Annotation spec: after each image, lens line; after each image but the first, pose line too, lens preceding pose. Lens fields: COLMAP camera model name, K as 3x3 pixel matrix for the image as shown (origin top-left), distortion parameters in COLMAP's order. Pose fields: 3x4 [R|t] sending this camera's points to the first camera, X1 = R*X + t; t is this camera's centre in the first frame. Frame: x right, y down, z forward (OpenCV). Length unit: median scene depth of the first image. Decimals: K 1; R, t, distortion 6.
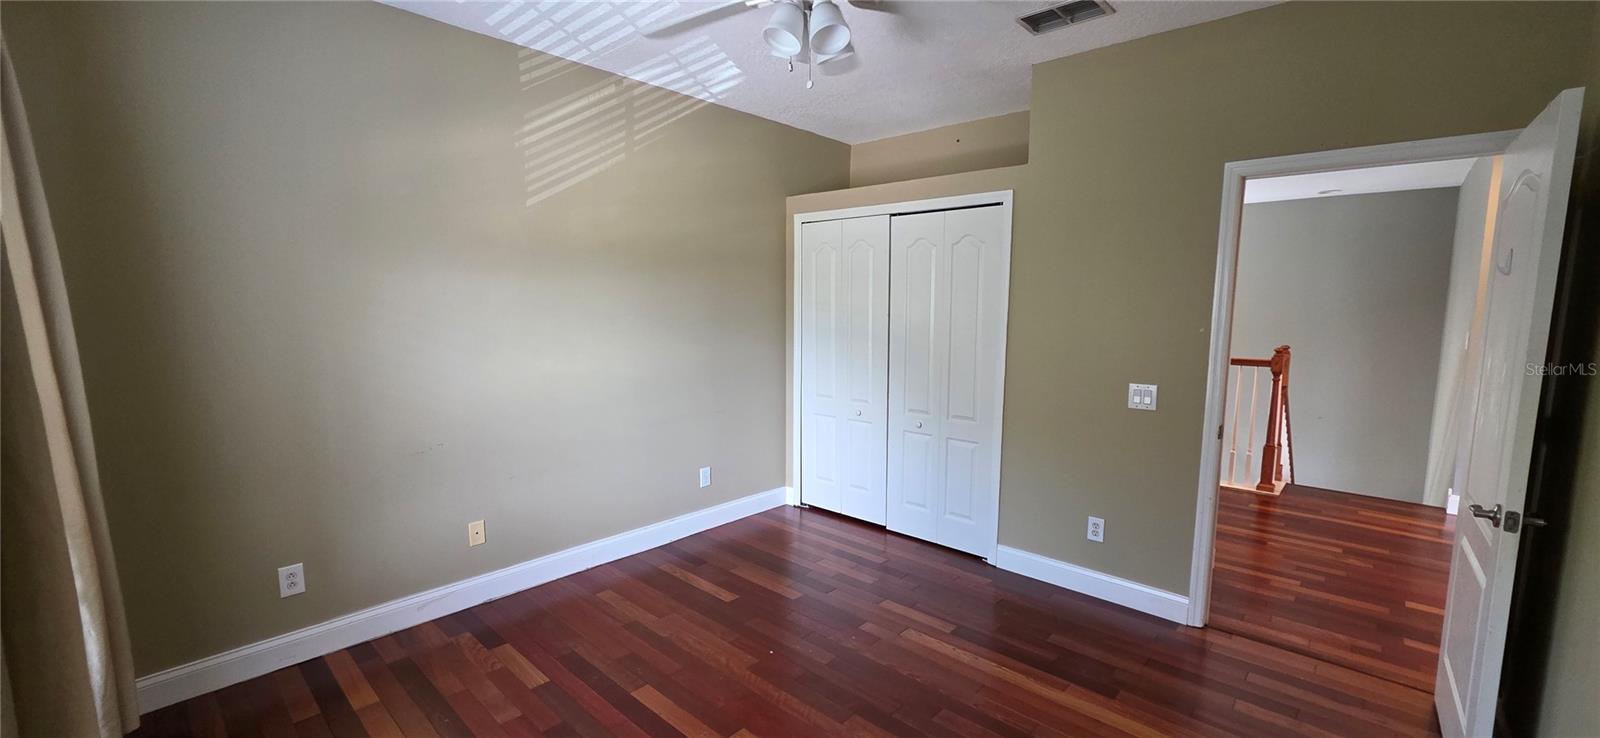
lens RADIAL K [[641.9, 0, 807.3], [0, 641.9, 376.5], [0, 0, 1]] dist [0.002113, -0.000090]
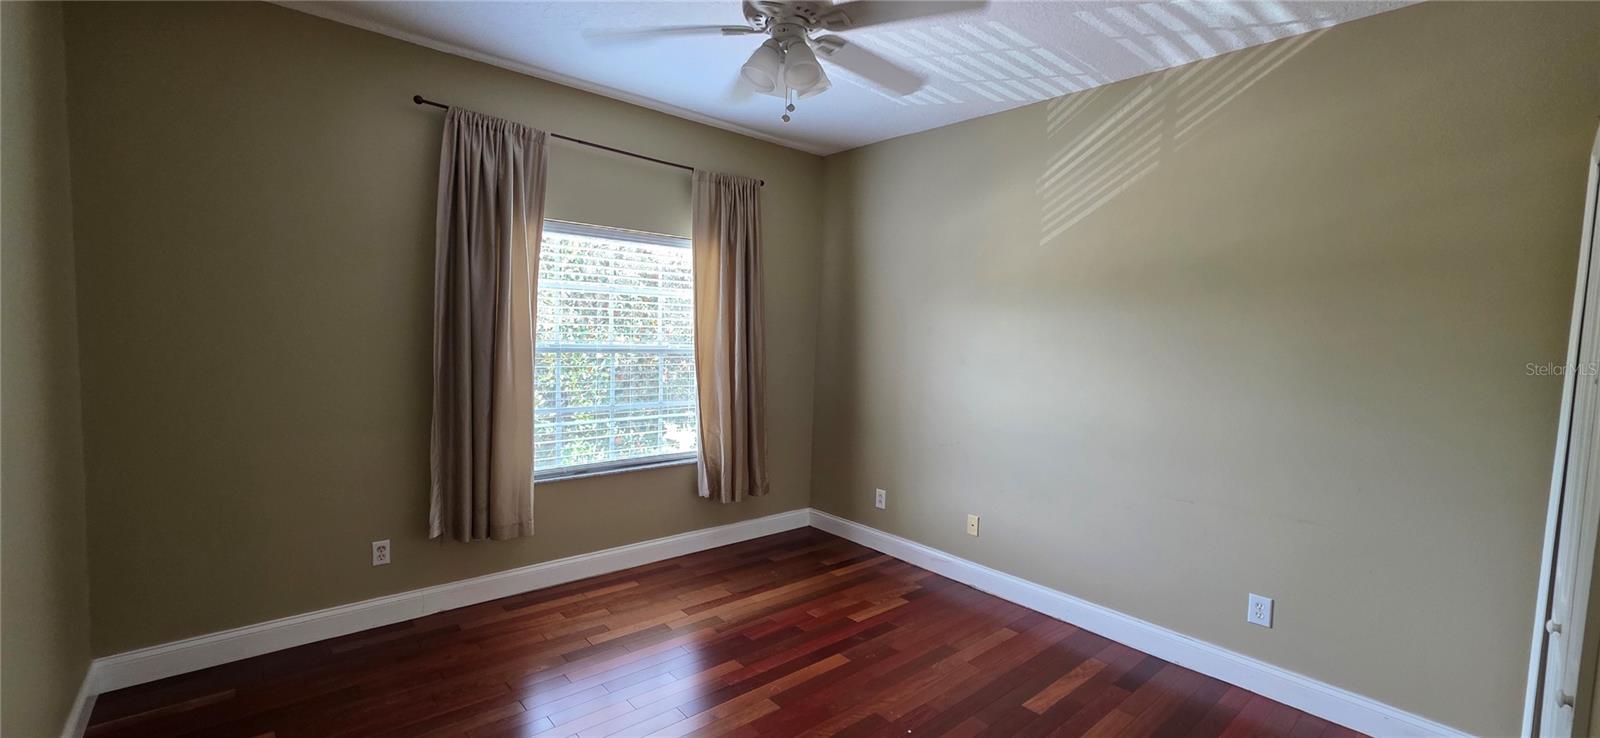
lens RADIAL K [[641.9, 0, 807.3], [0, 641.9, 376.5], [0, 0, 1]] dist [0.002113, -0.000090]
pose [[-0.106459, 0.065030, -0.992188, 0.662812], [-0.147926, 0.985719, 0.080478, -0.077792], [0.983252, 0.155338, -0.095319, 0.734535]]
